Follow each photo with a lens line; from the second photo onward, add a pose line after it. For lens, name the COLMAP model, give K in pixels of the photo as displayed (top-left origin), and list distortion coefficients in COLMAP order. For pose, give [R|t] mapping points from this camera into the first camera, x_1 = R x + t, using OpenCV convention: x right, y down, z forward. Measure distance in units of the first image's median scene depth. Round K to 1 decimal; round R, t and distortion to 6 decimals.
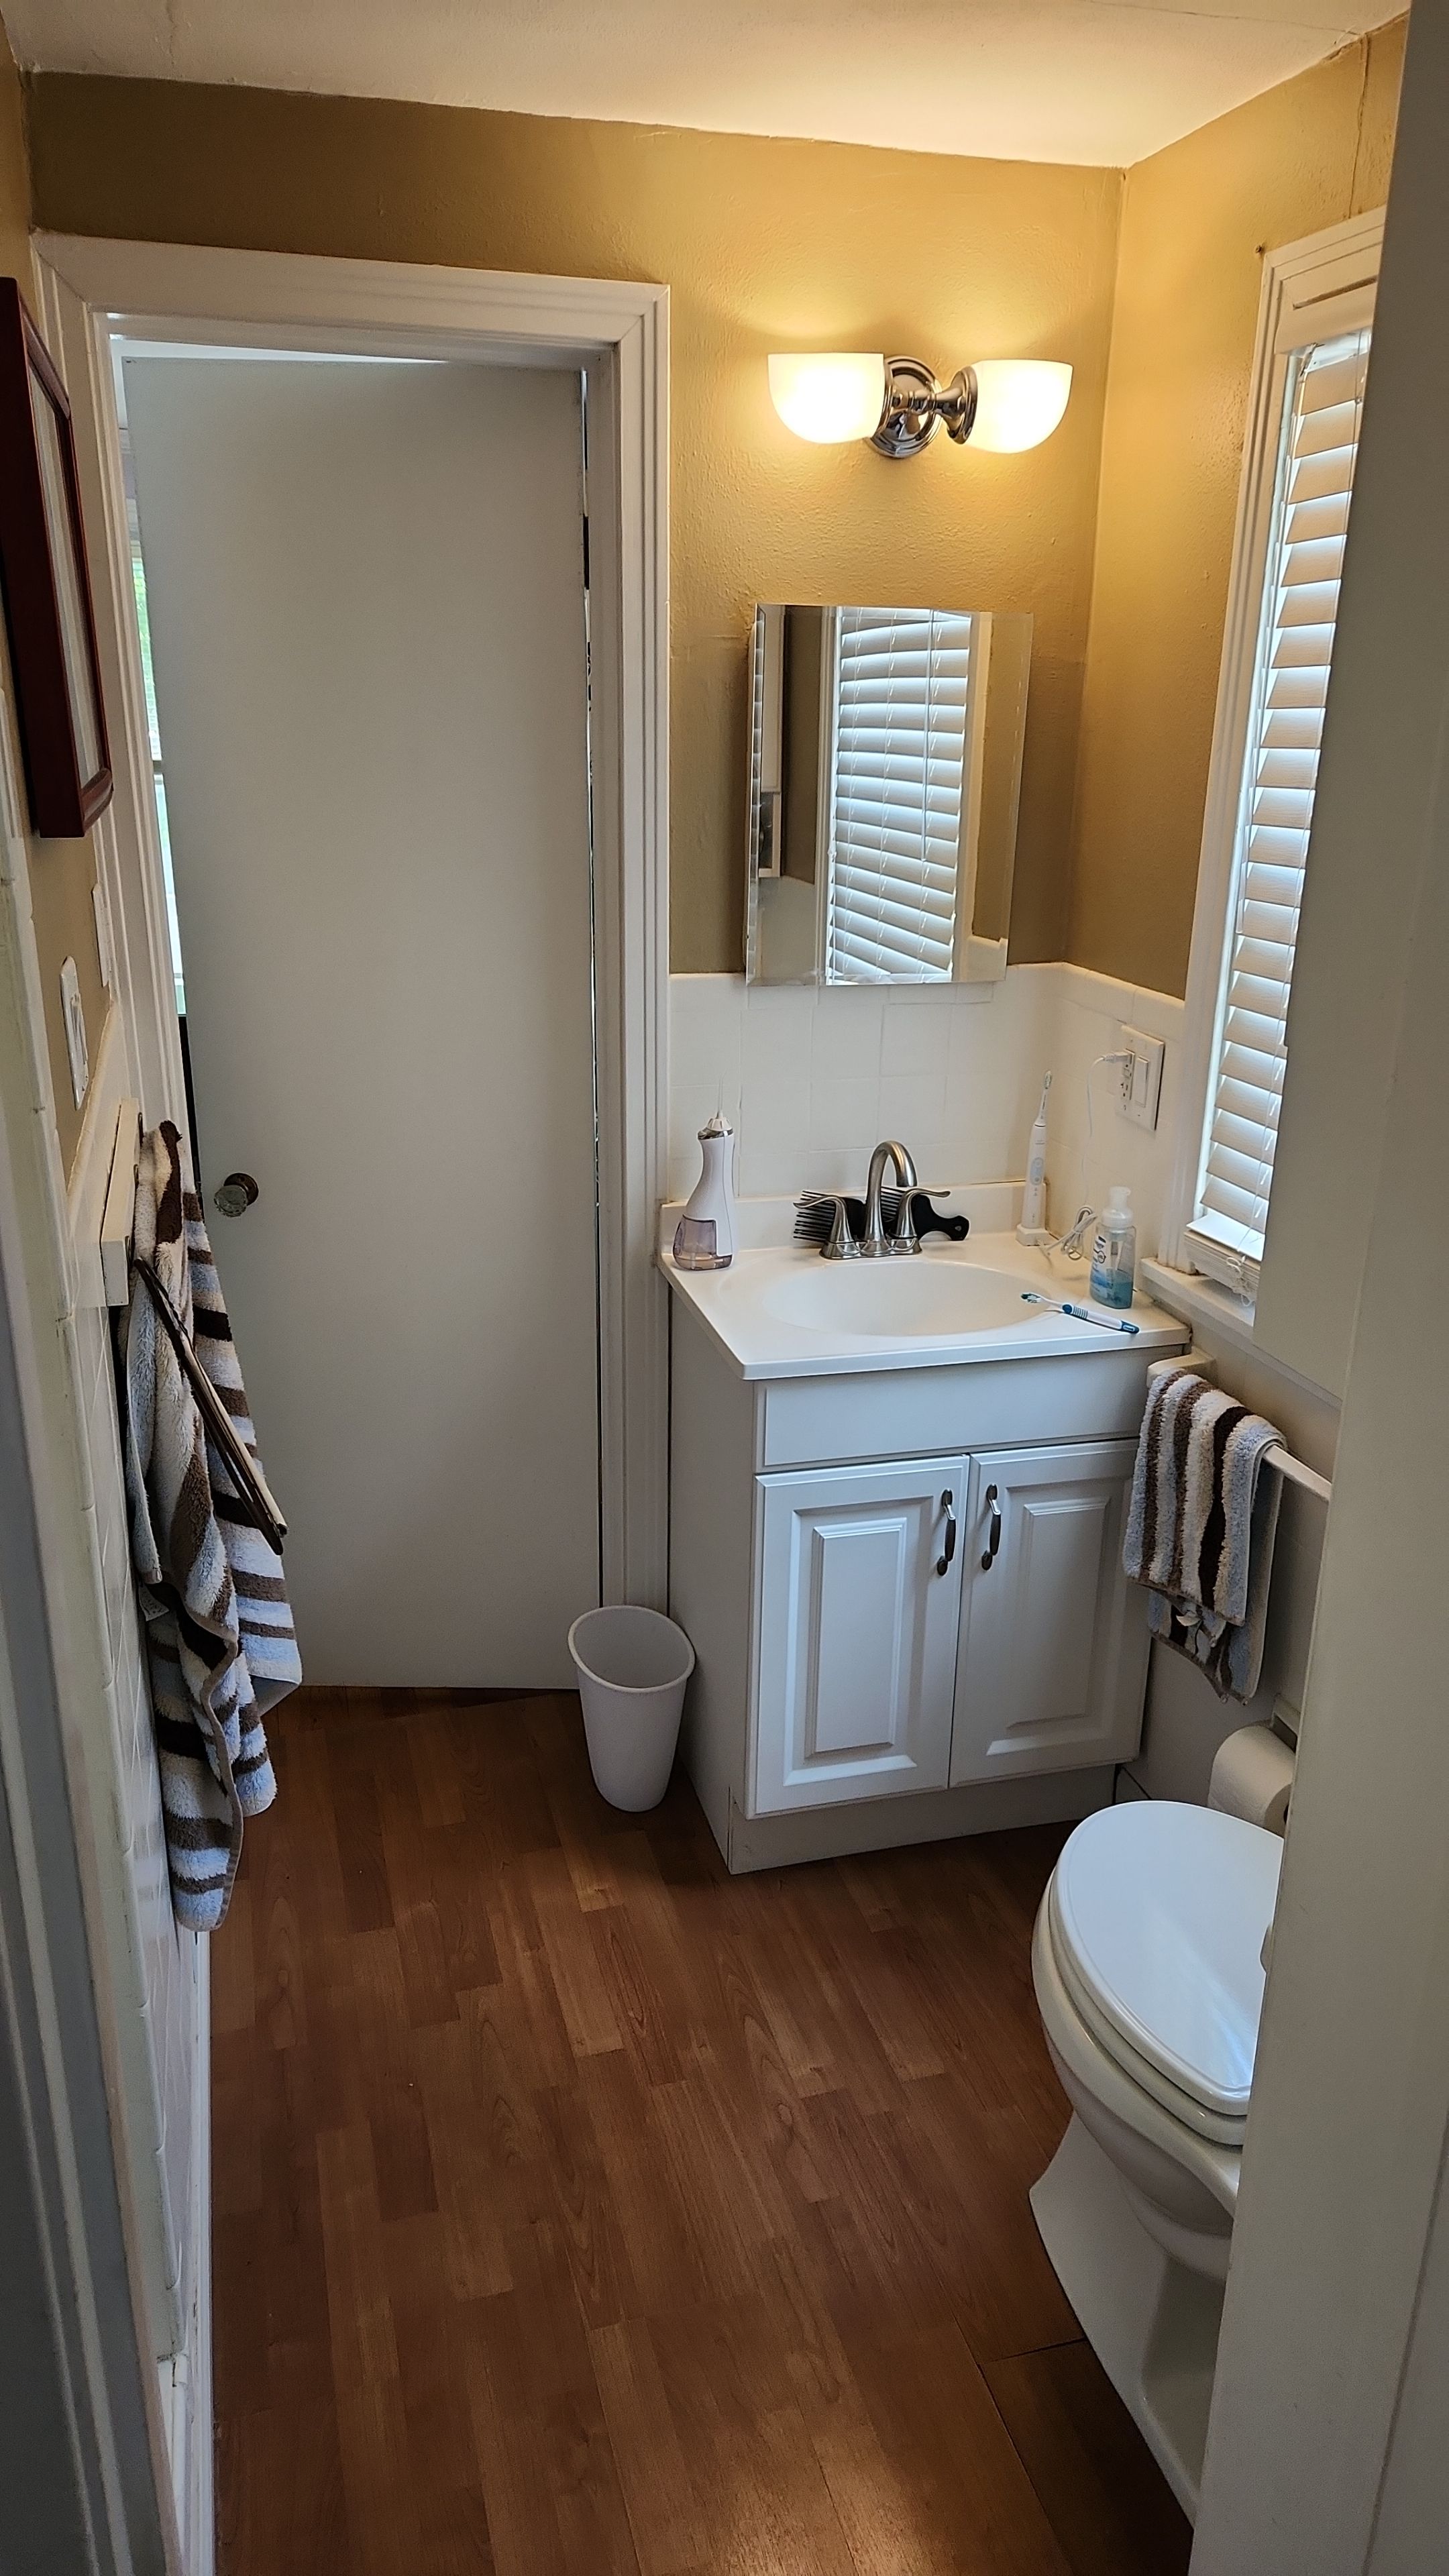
lens RADIAL K [[1726.7, 0, 735.4], [0, 1726.7, 1287.9], [0, 0, 1]] dist [0.080116, -0.082061]
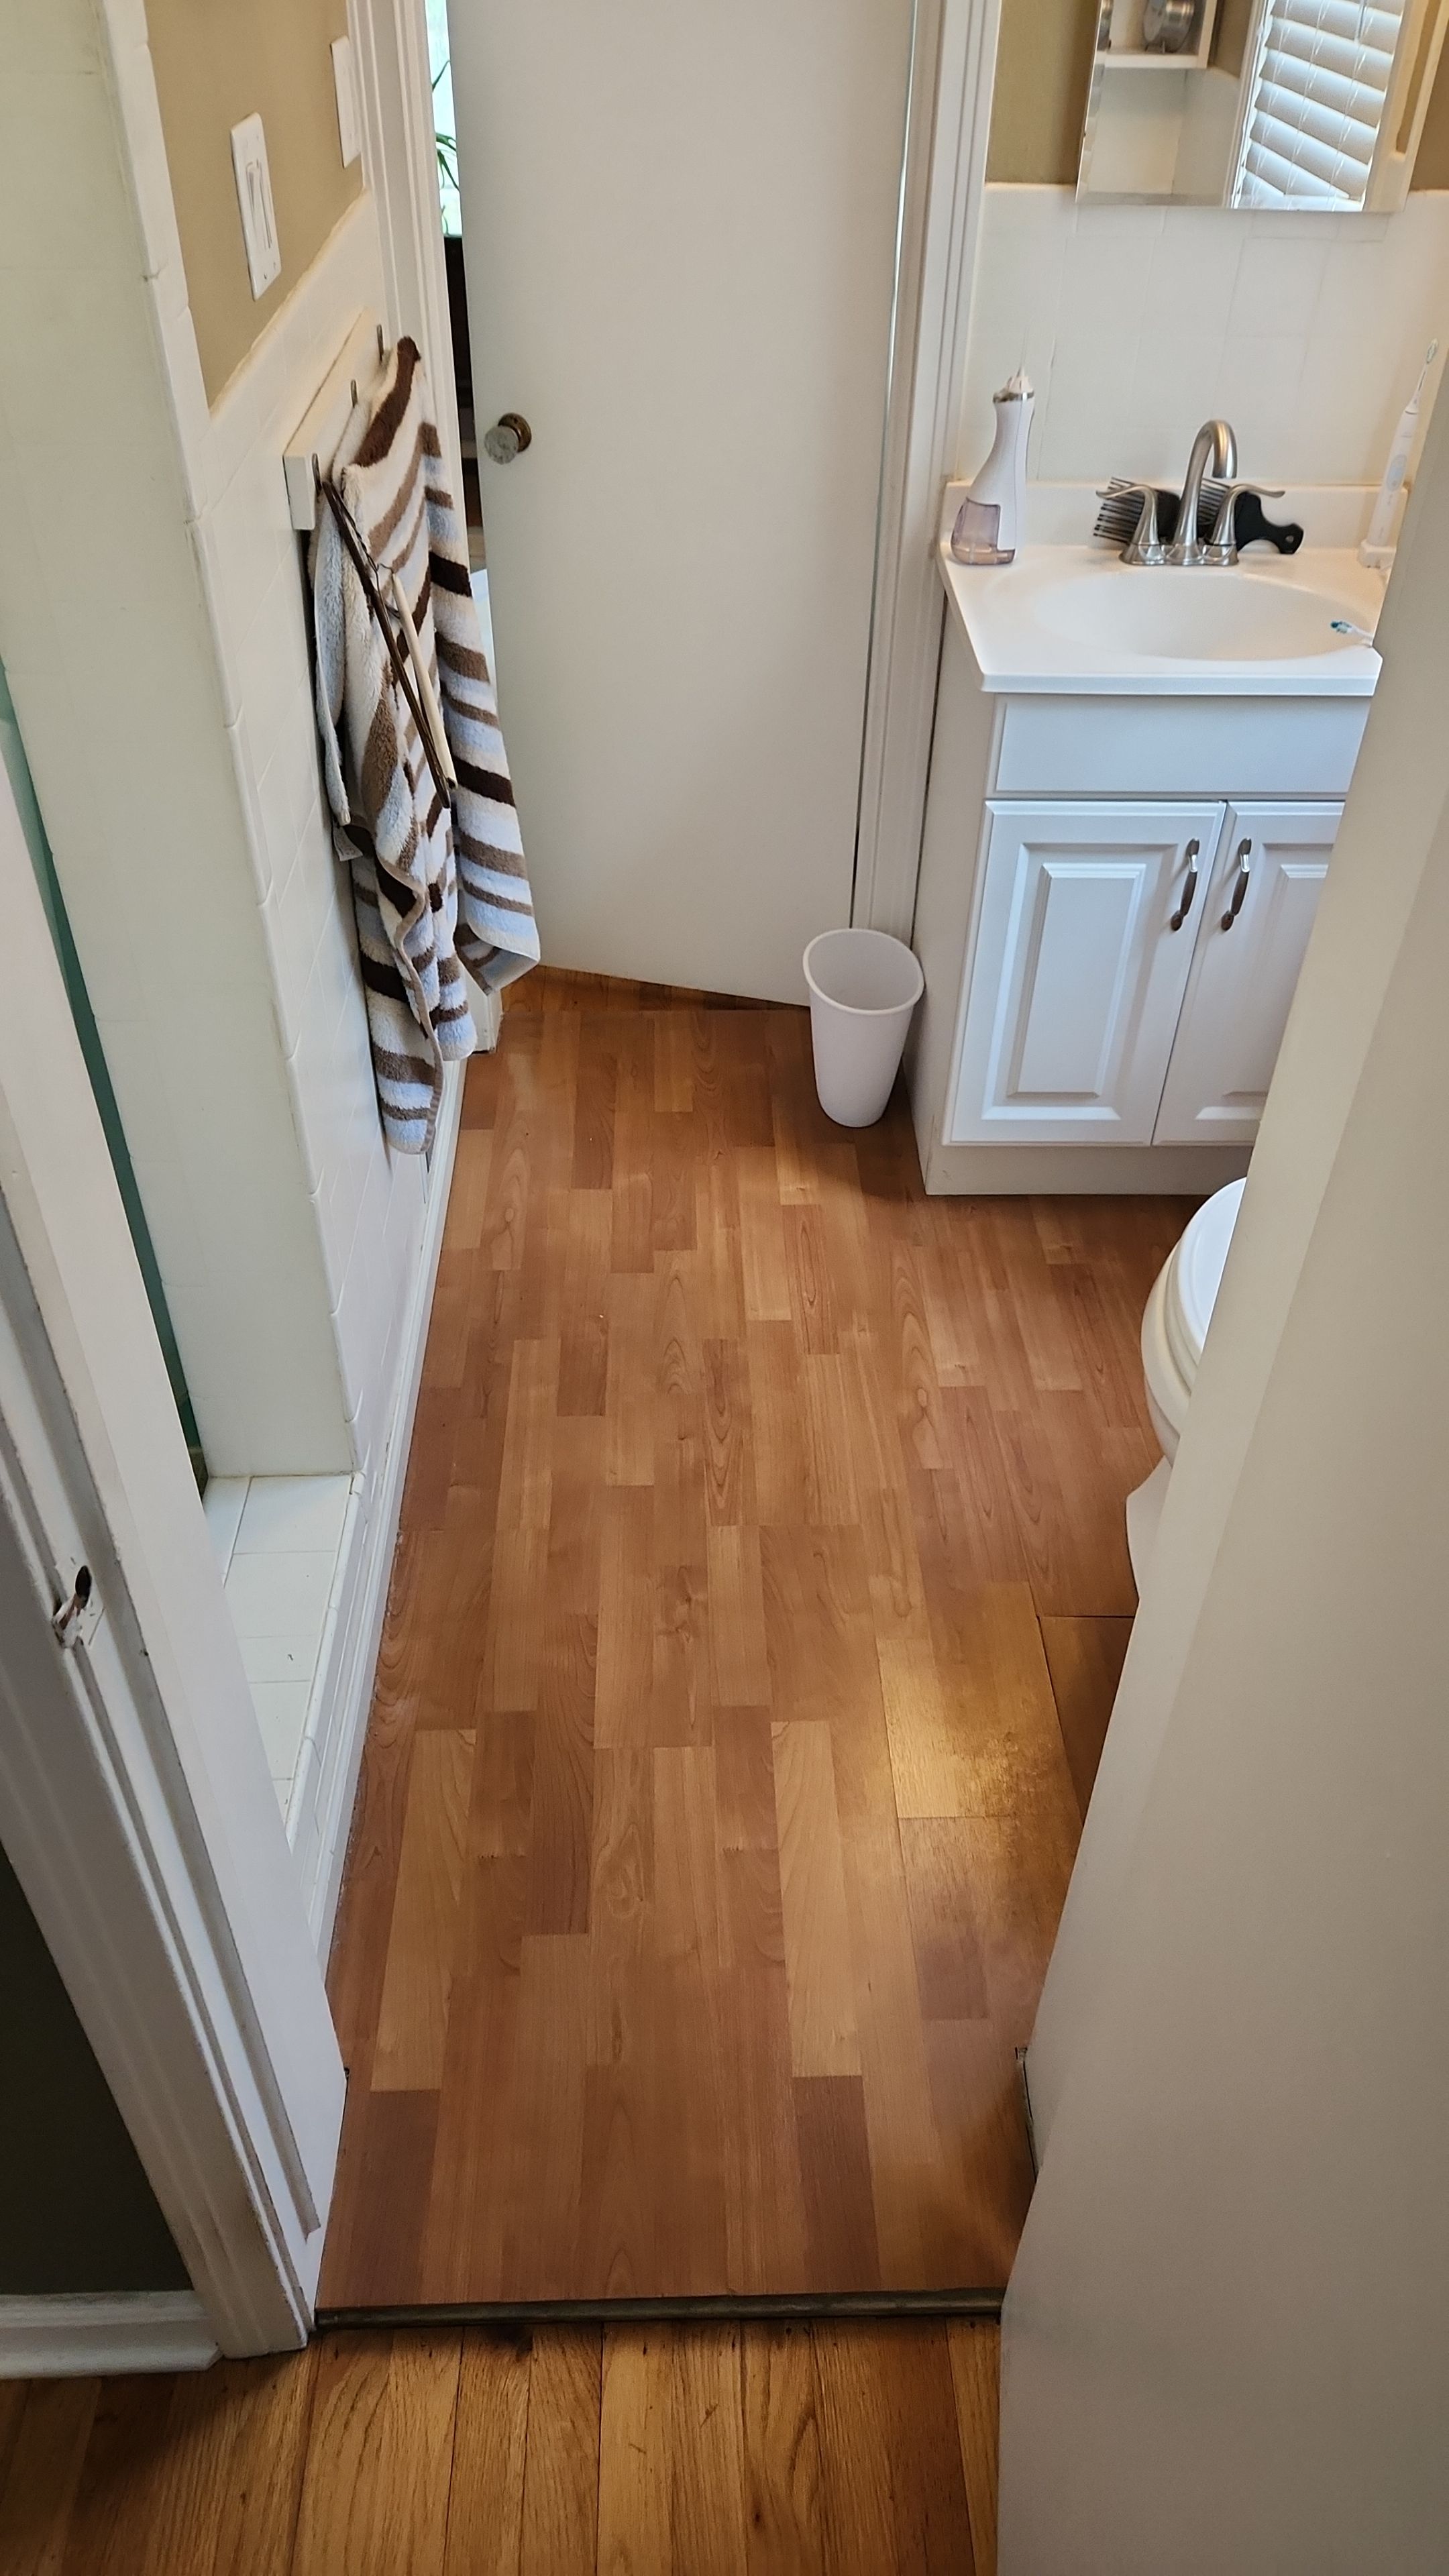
lens RADIAL K [[1727.5, 0, 731.0], [0, 1727.5, 1264.6], [0, 0, 1]] dist [0.078536, -0.078448]
pose [[0.968752, 0.159705, -0.189774, 0.095859], [-0.083635, 0.930641, 0.356248, 0.016781], [0.233506, -0.329244, 0.914917, 0.007048]]
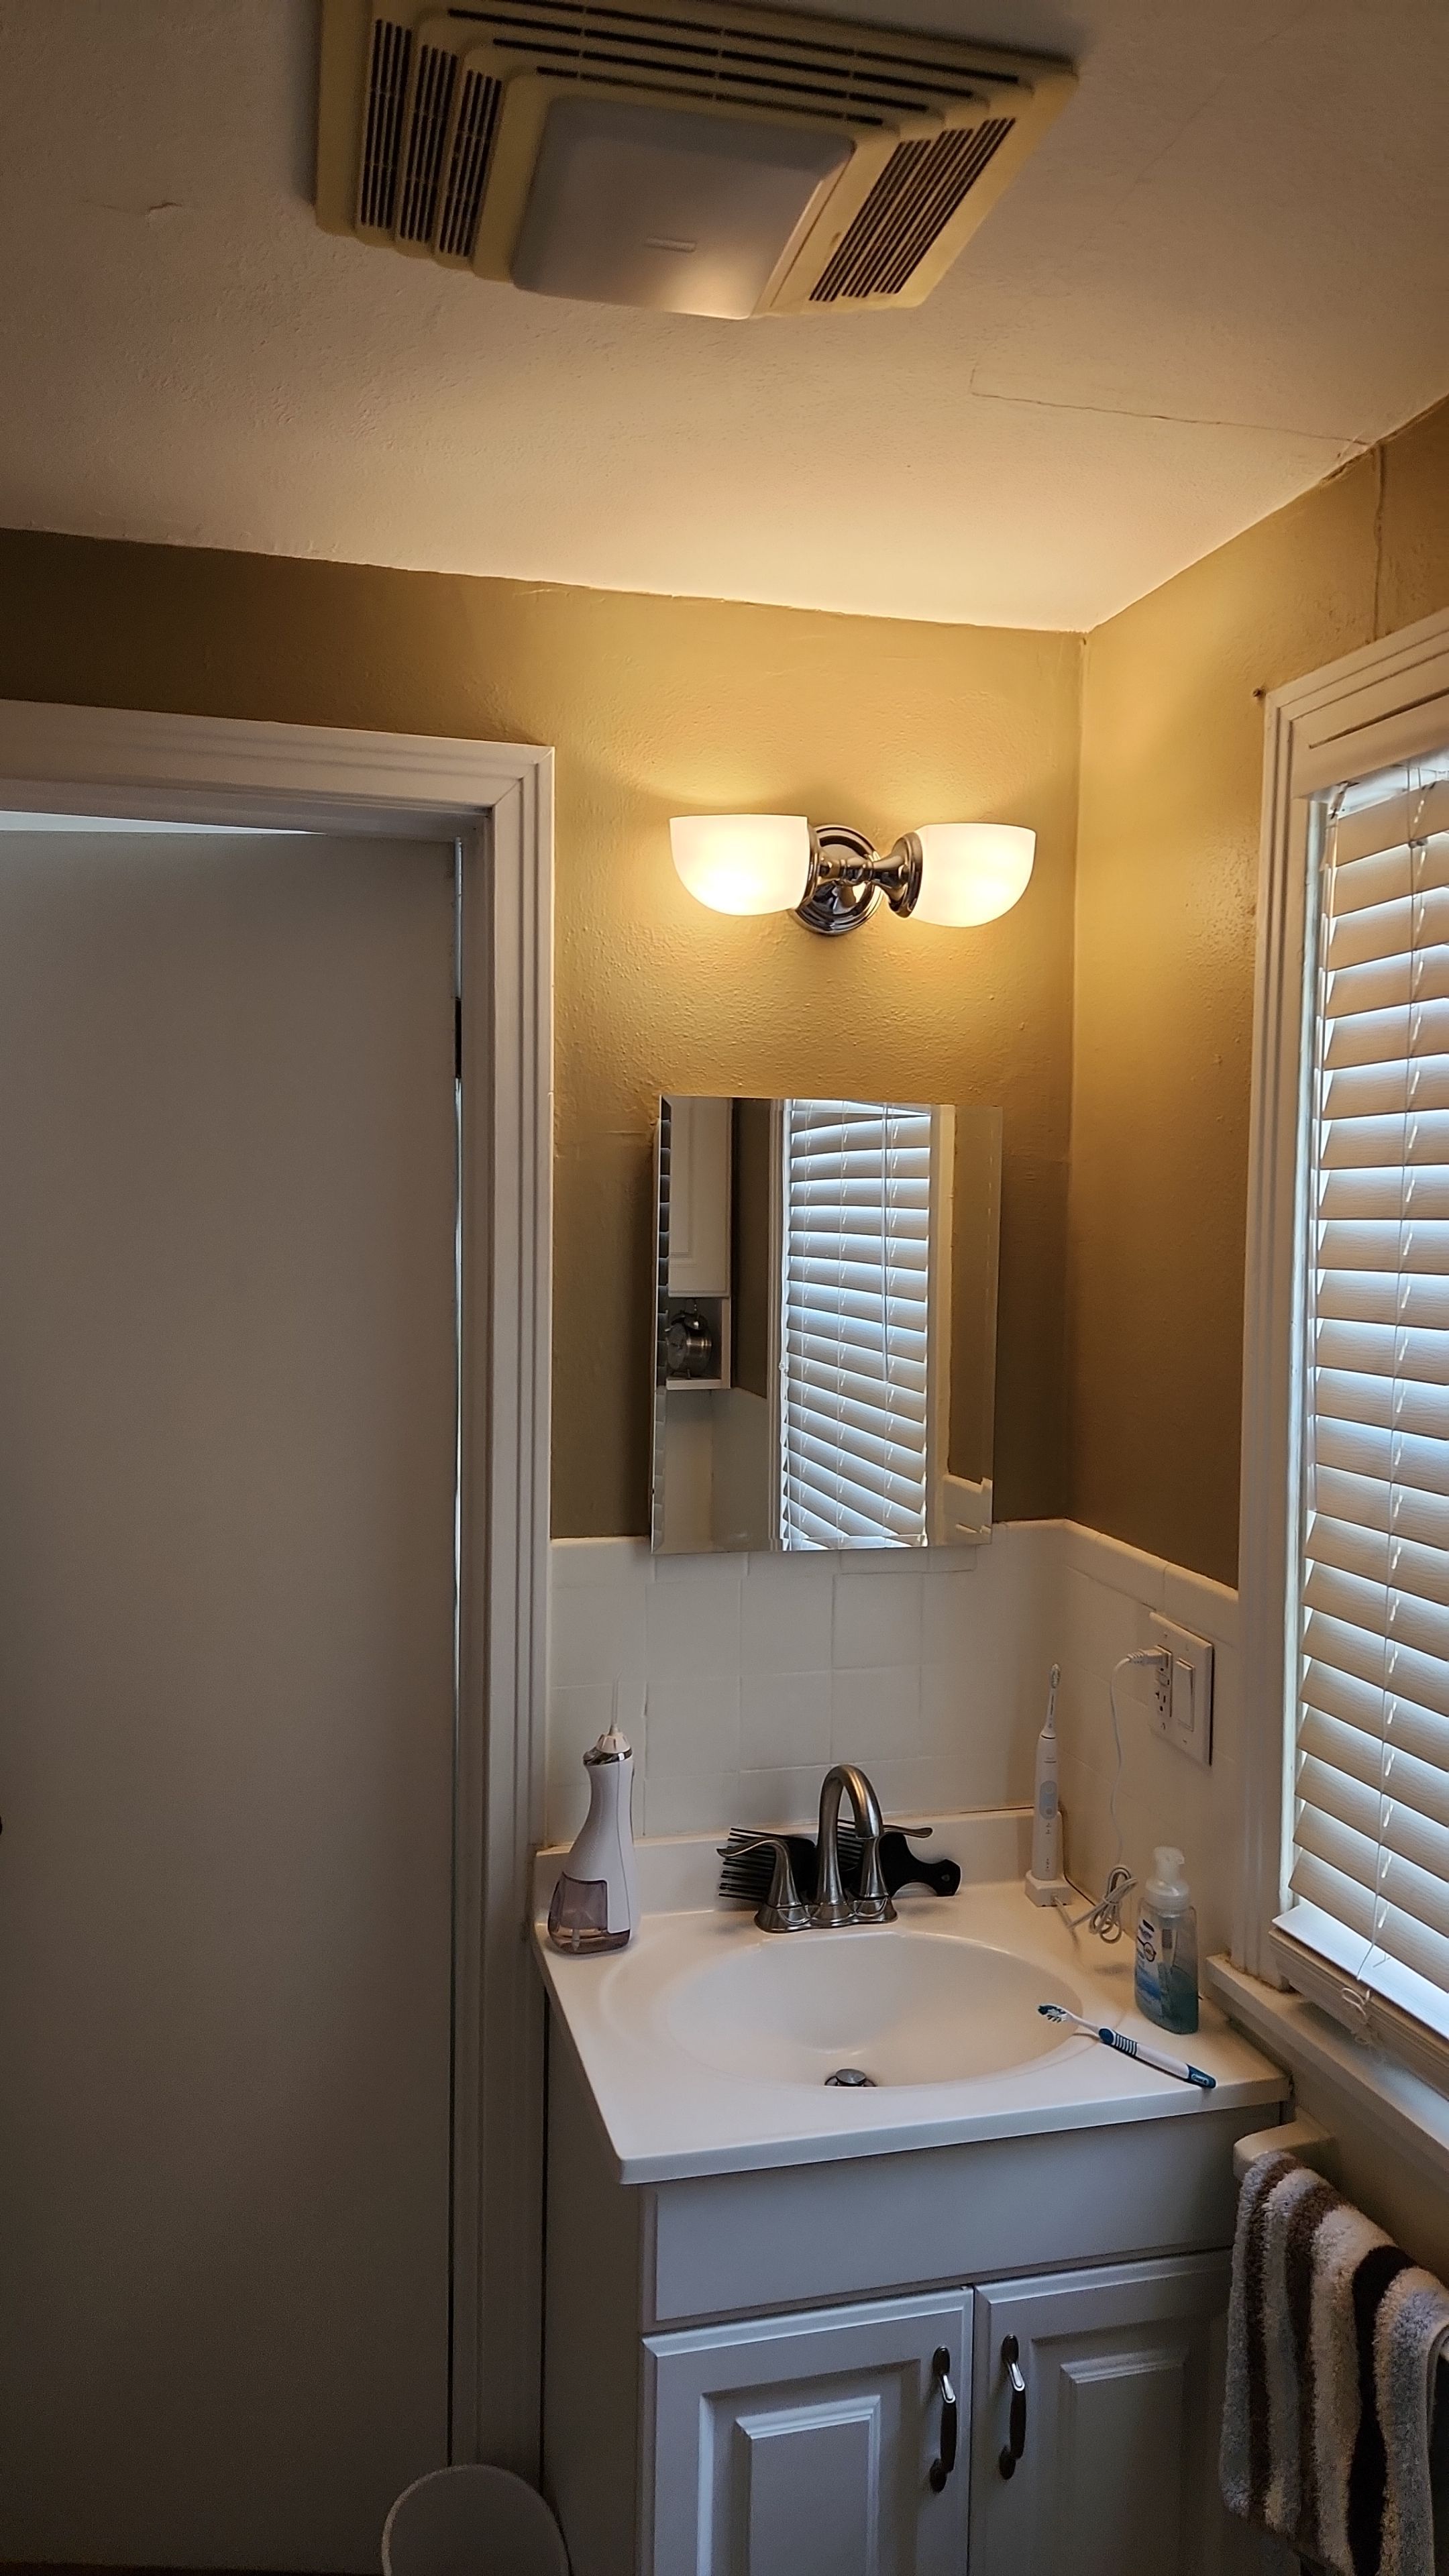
lens RADIAL K [[1715.3, 0, 690.8], [0, 1715.3, 1258.1], [0, 0, 1]] dist [0.077308, -0.078935]
pose [[0.999754, -0.001129, -0.022167, 0.043553], [-0.005251, 0.958318, -0.285656, -0.089139], [0.021565, 0.285702, 0.958076, 0.252616]]
